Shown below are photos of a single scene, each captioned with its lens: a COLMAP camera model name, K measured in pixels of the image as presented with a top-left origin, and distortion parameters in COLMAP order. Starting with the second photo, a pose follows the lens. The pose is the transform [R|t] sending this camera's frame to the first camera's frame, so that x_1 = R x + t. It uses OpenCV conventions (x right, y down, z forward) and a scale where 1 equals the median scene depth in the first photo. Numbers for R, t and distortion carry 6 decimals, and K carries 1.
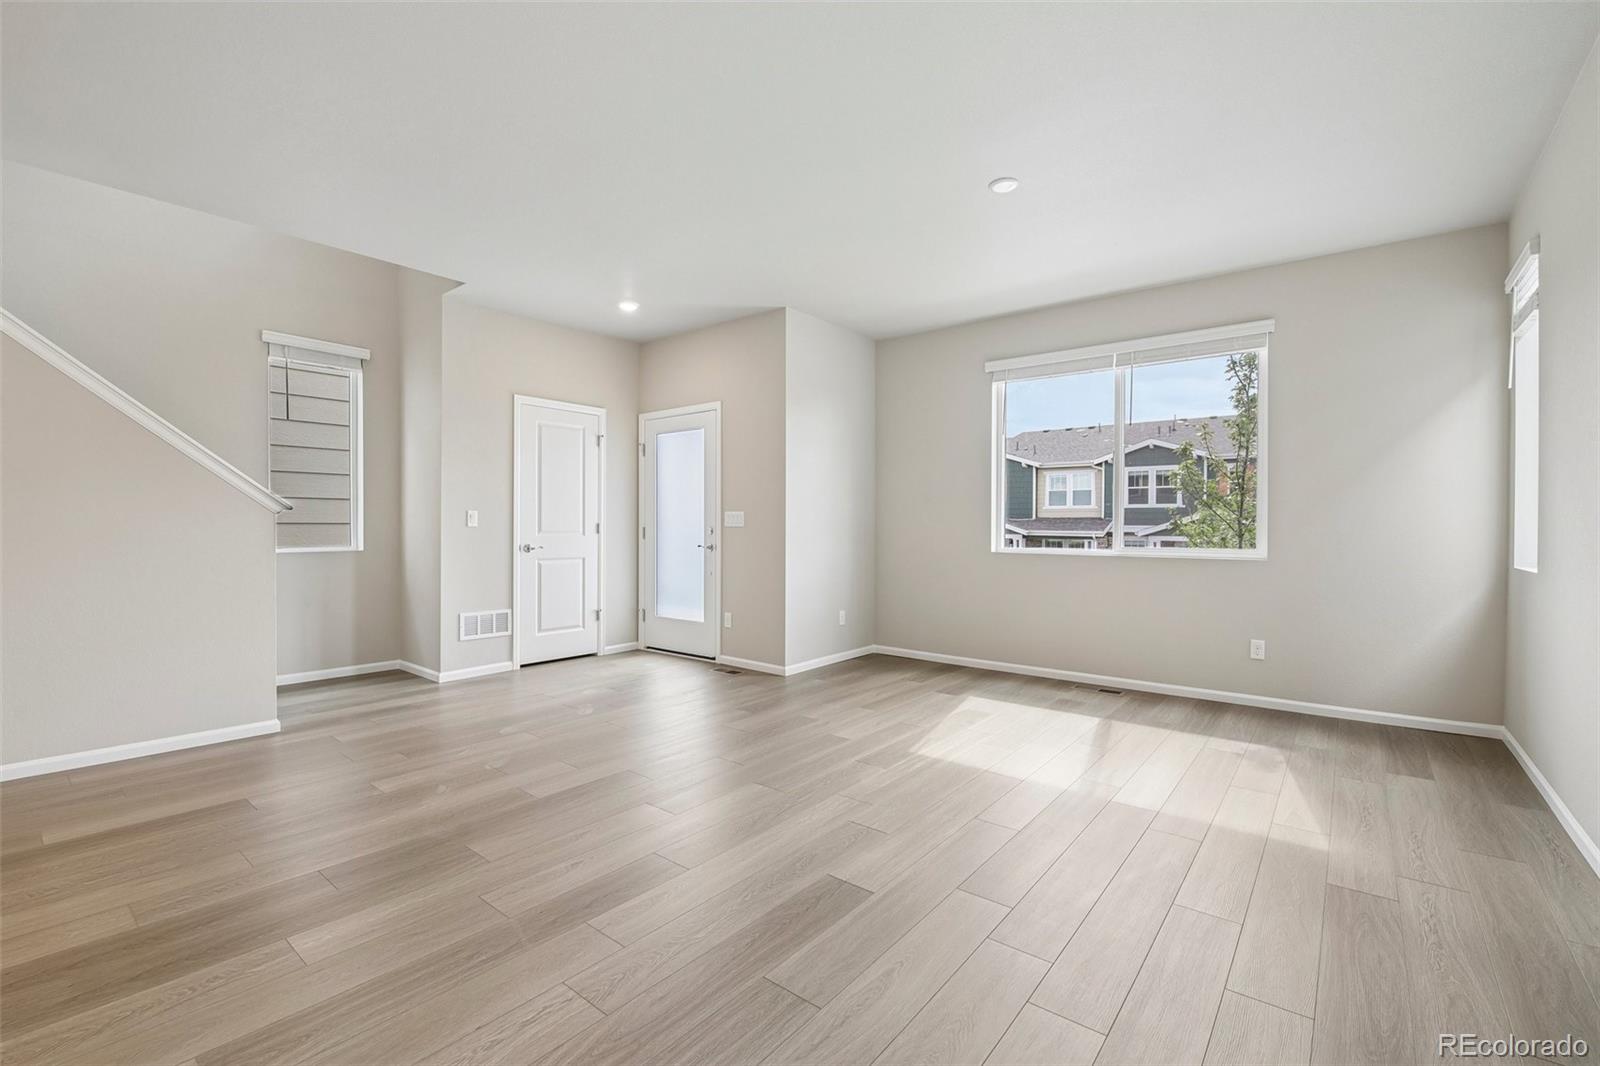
lens RADIAL K [[693.9, 0, 789.4], [0, 693.9, 535.7], [0, 0, 1]] dist [-0.015945, -0.001701]
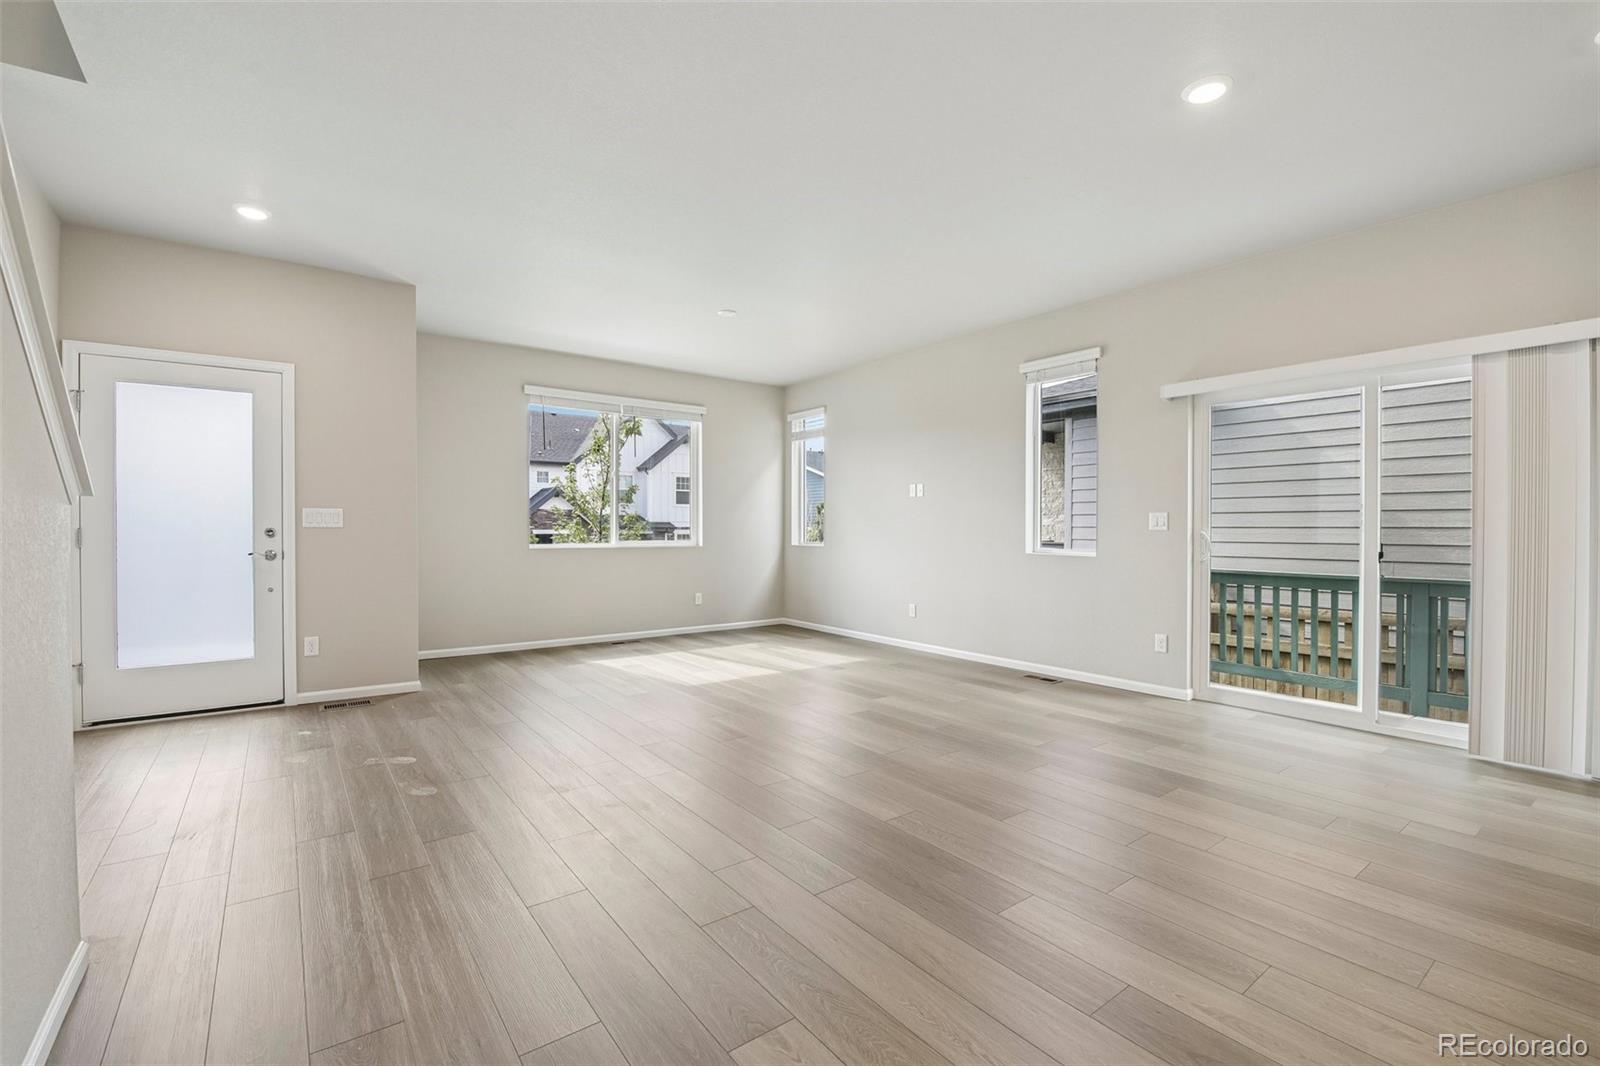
lens RADIAL K [[693.9, 0, 788.3], [0, 693.9, 536.6], [0, 0, 1]] dist [-0.015945, -0.001701]
pose [[0.242966, -0.012132, 0.969959, -0.712878], [0.016963, 0.999822, 0.008256, 0.000484], [-0.969886, 0.014448, 0.243129, 0.281509]]
